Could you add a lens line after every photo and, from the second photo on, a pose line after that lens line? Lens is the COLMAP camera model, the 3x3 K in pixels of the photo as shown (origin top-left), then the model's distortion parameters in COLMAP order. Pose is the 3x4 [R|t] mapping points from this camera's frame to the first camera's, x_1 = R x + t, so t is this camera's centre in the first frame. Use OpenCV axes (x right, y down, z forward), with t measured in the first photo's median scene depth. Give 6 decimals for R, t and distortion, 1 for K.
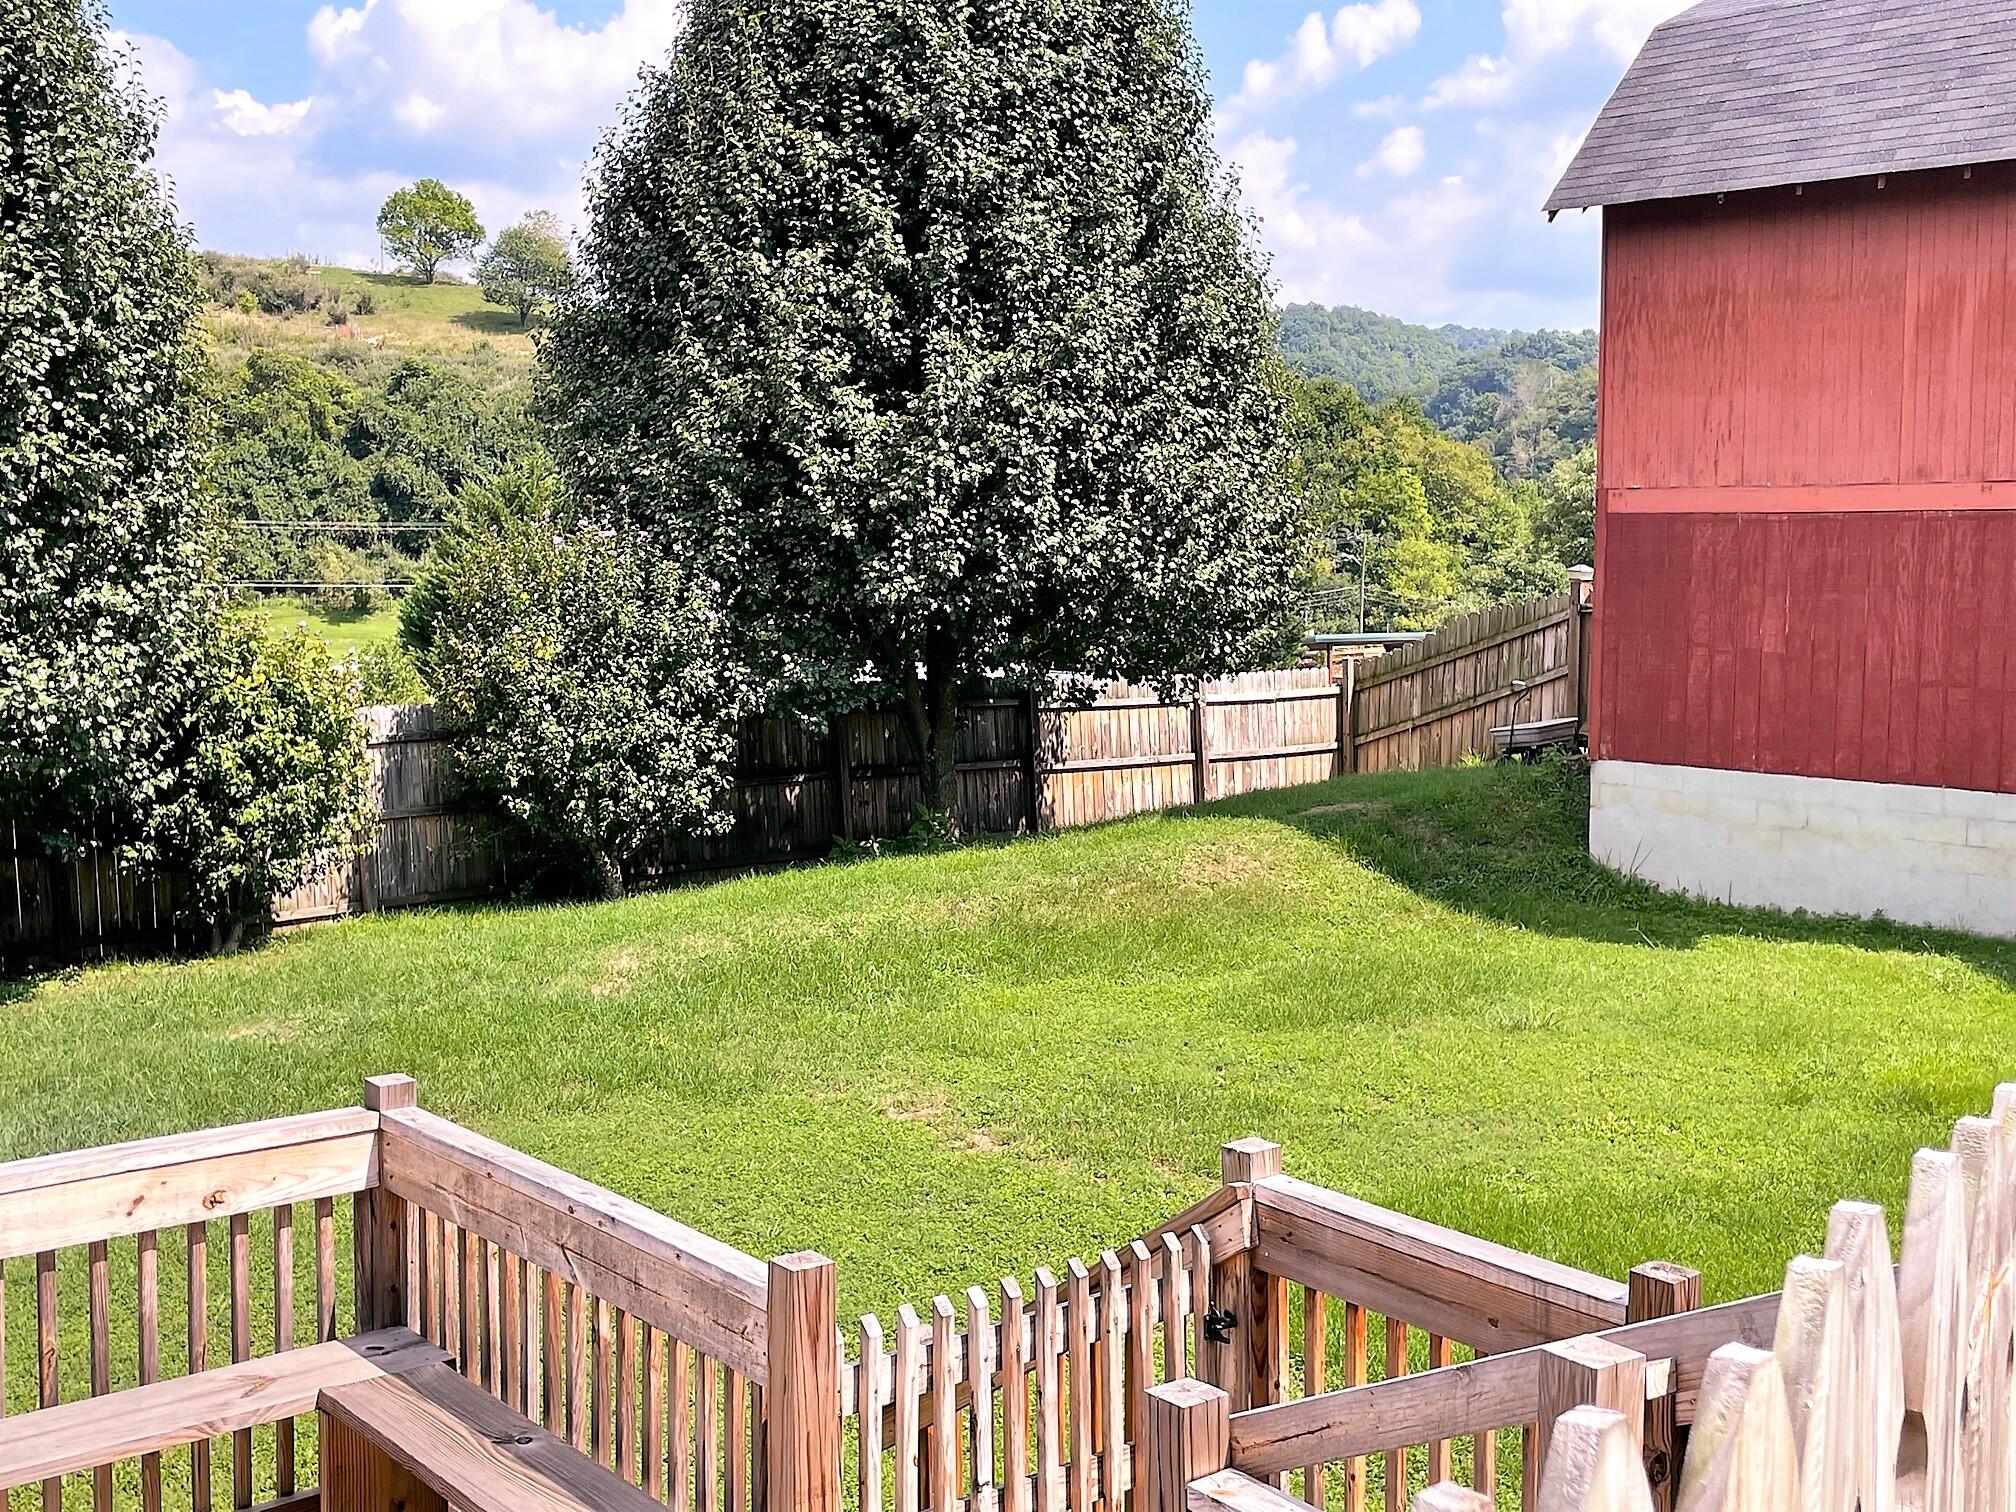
lens RADIAL K [[2244.2, 0, 1008.0], [0, 2244.2, 756.0], [0, 0, 1]] dist [0.018732, -0.035083]
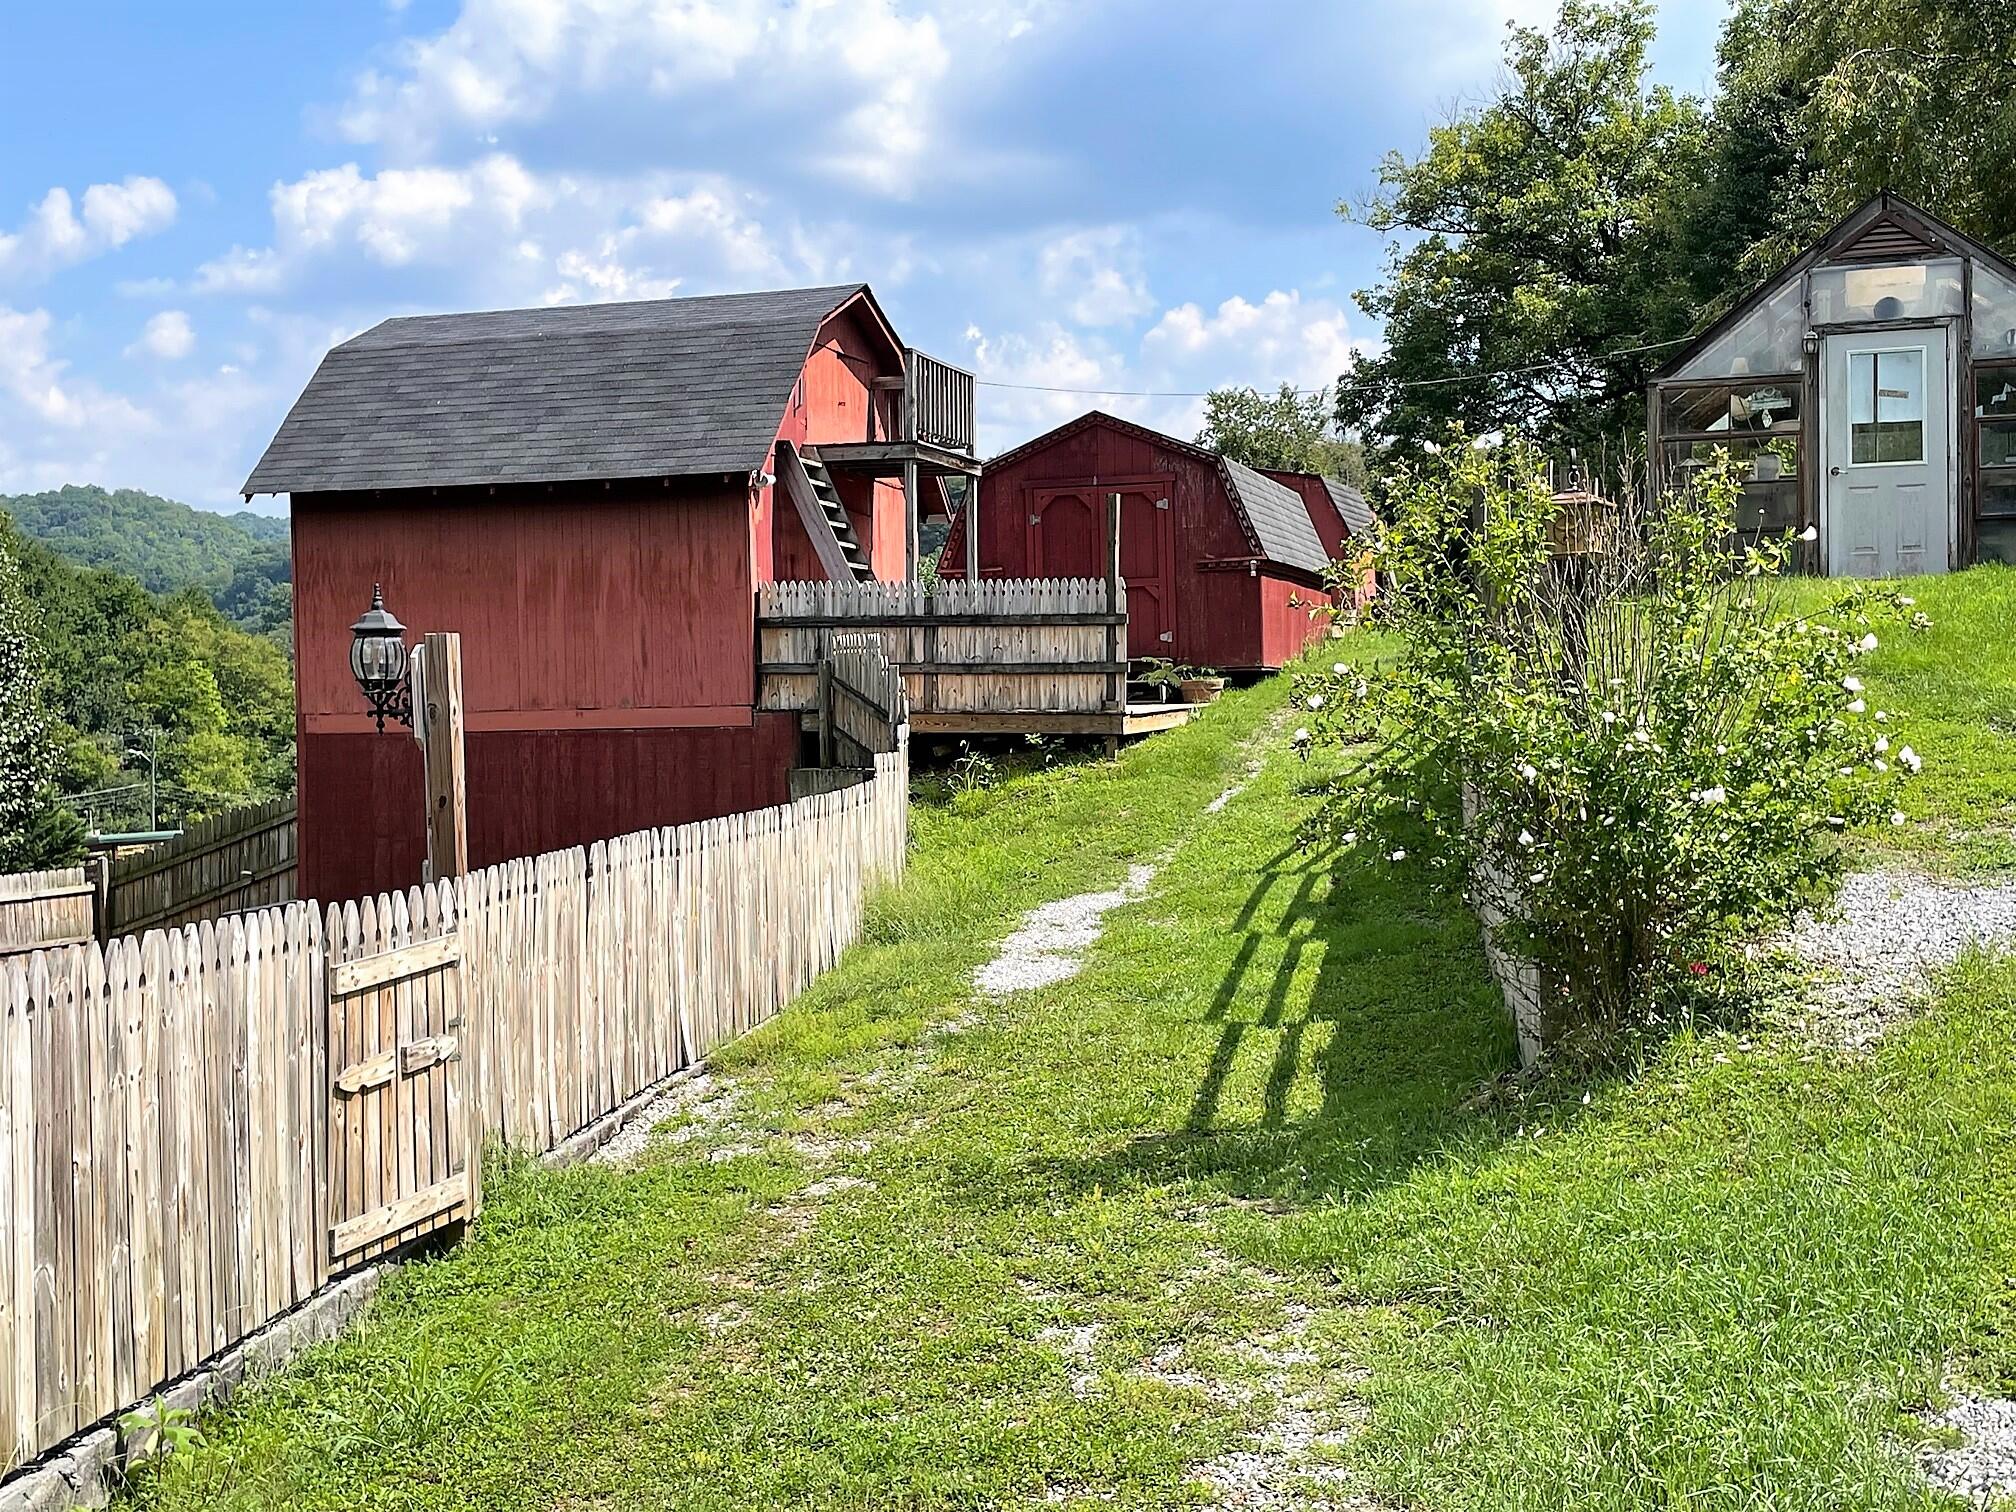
lens RADIAL K [[2244.2, 0, 1008.0], [0, 2244.2, 756.0], [0, 0, 1]] dist [0.018732, -0.035083]
pose [[0.869056, -0.022193, 0.494215, -0.008786], [0.063365, 0.995758, -0.066709, 0.009305], [-0.490638, 0.089289, 0.866776, -0.204511]]
